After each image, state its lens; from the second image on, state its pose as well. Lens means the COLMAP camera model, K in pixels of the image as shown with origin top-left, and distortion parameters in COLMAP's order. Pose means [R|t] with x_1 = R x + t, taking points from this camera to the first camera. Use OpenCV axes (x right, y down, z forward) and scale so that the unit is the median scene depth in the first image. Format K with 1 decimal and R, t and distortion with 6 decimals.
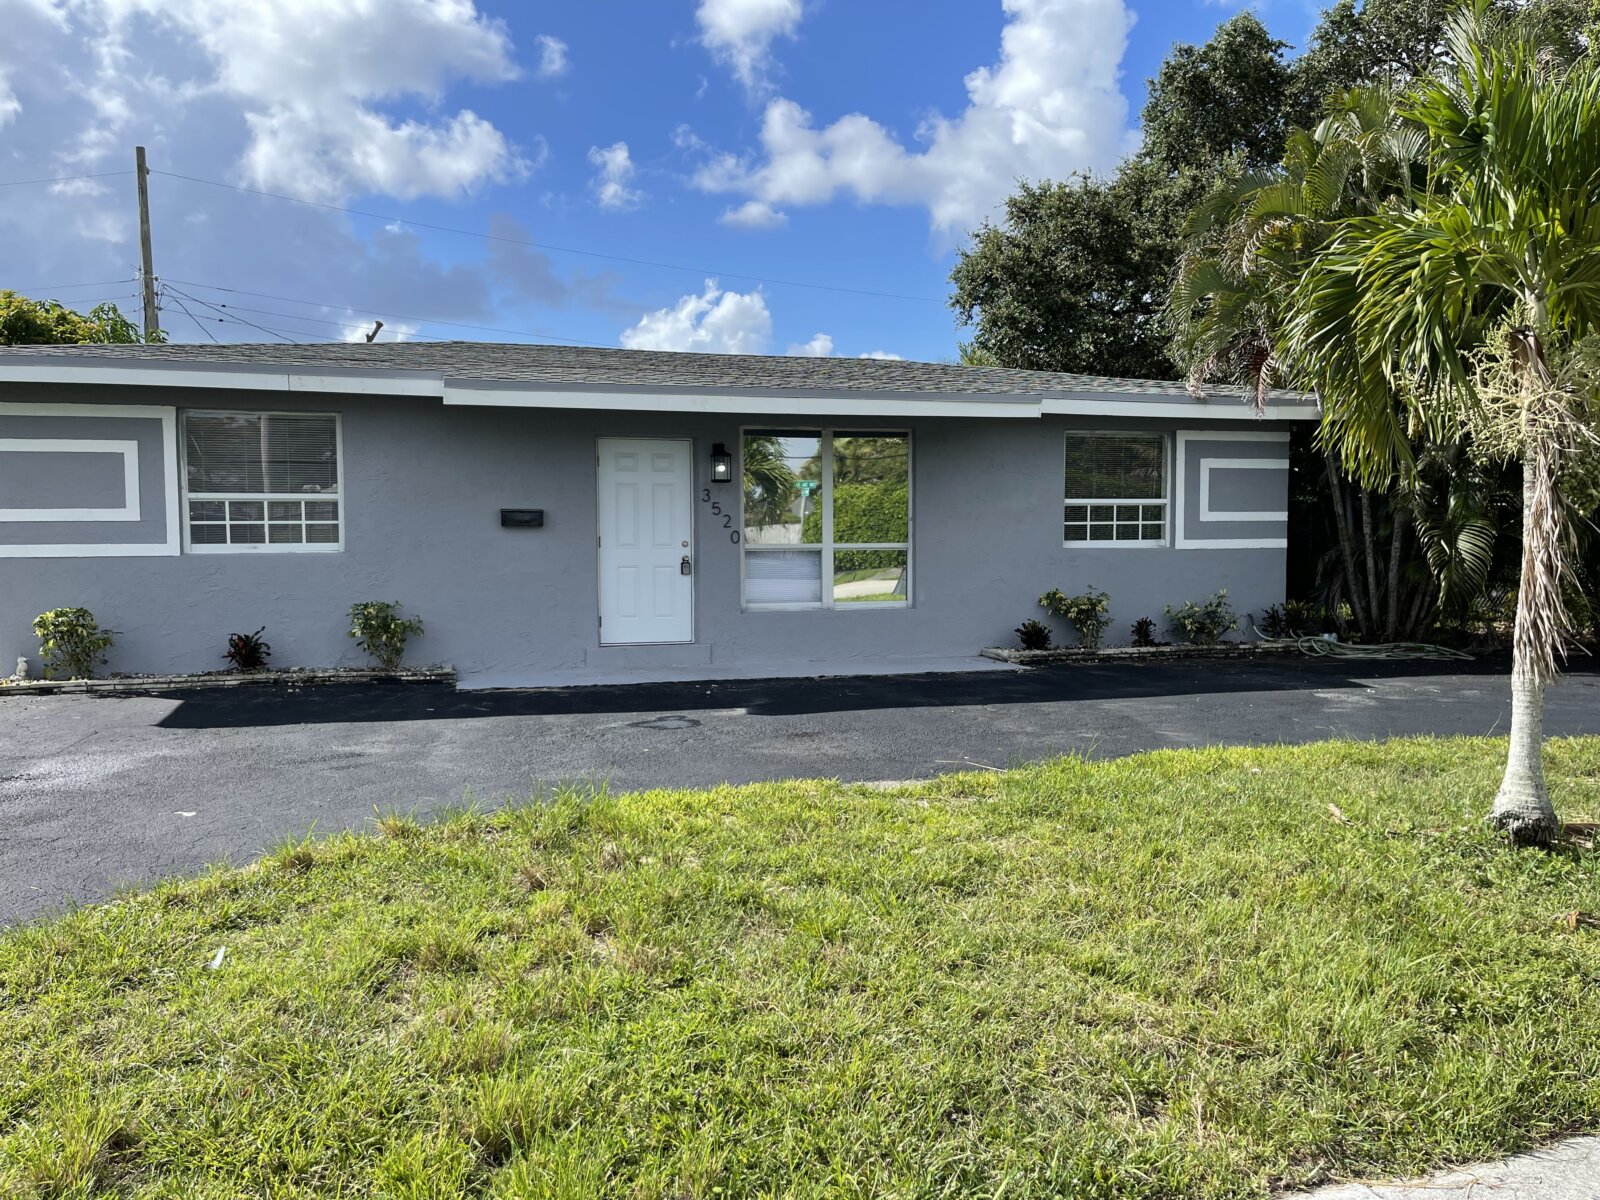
lens RADIAL K [[1218.6, 0, 802.5], [0, 1218.6, 604.2], [0, 0, 1]] dist [0.016892, -0.017741]
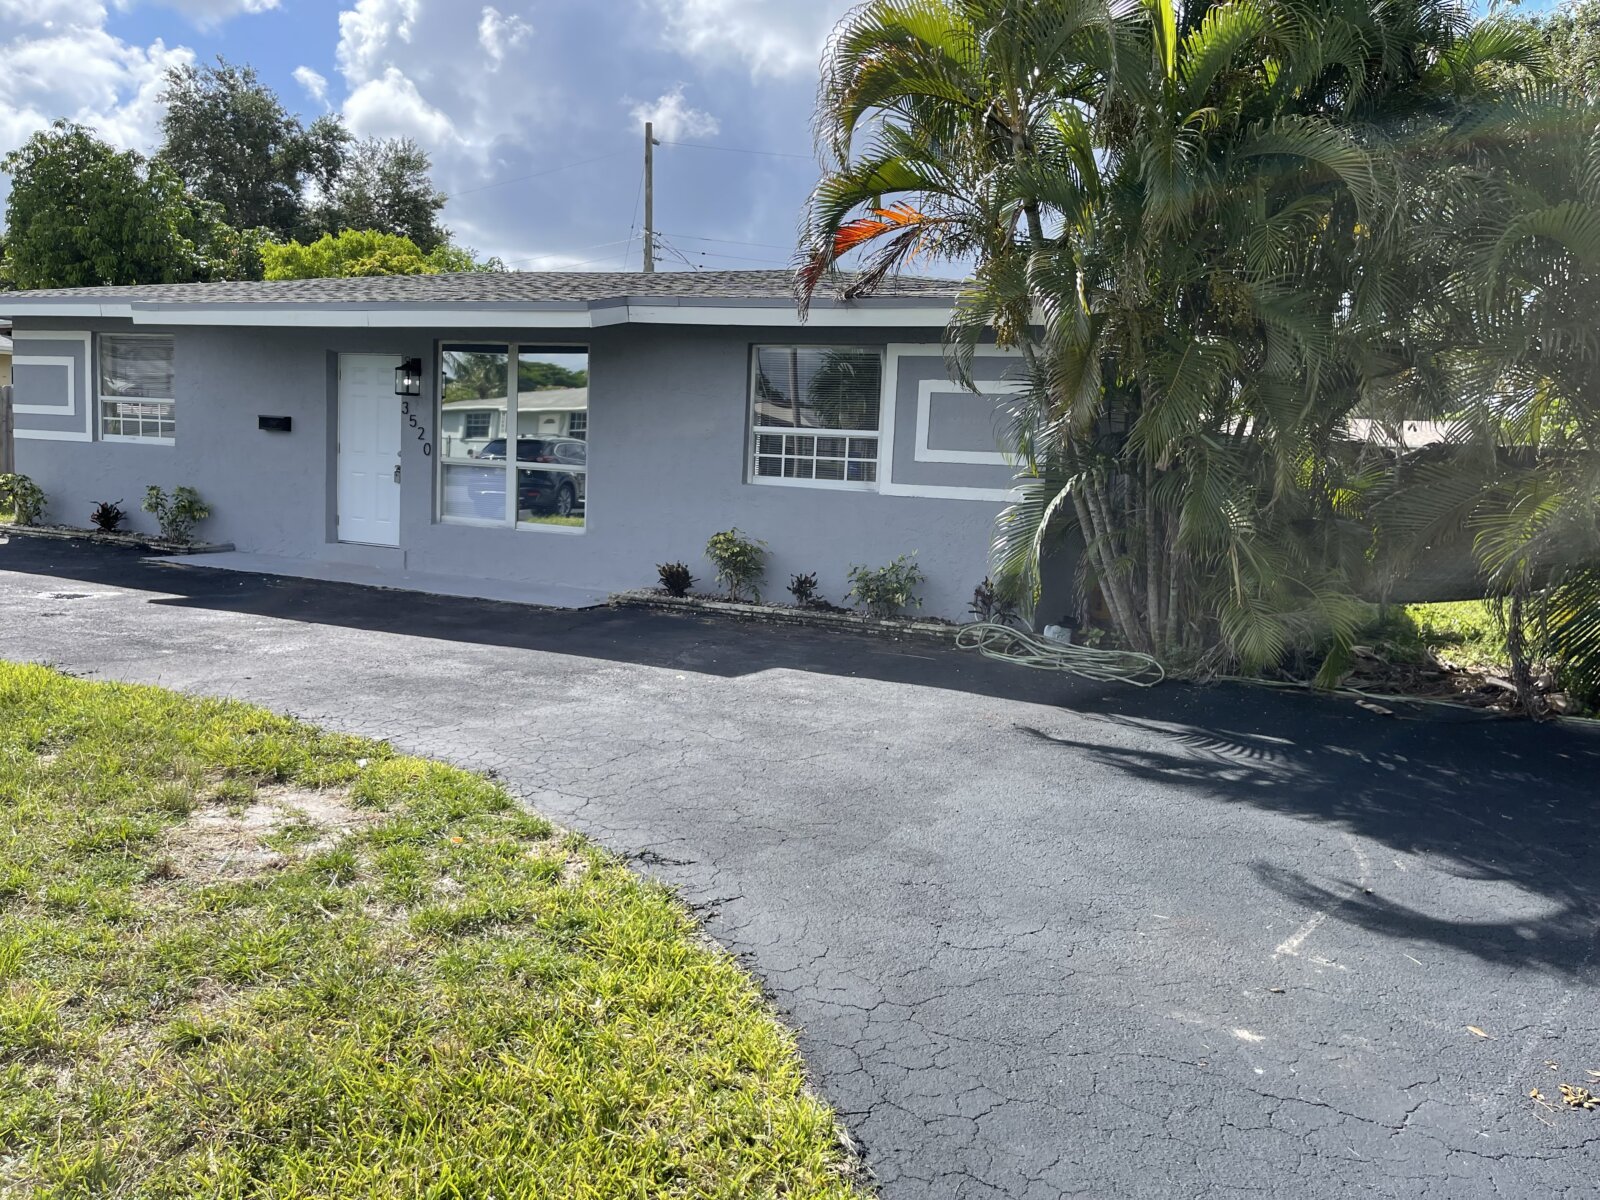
lens RADIAL K [[1218.6, 0, 802.9], [0, 1218.6, 594.8], [0, 0, 1]] dist [0.016892, -0.017741]
pose [[0.772066, 0.116327, -0.624805, 0.780312], [-0.091237, 0.993210, 0.072175, -0.033438], [0.628959, 0.001281, 0.777437, 0.357197]]
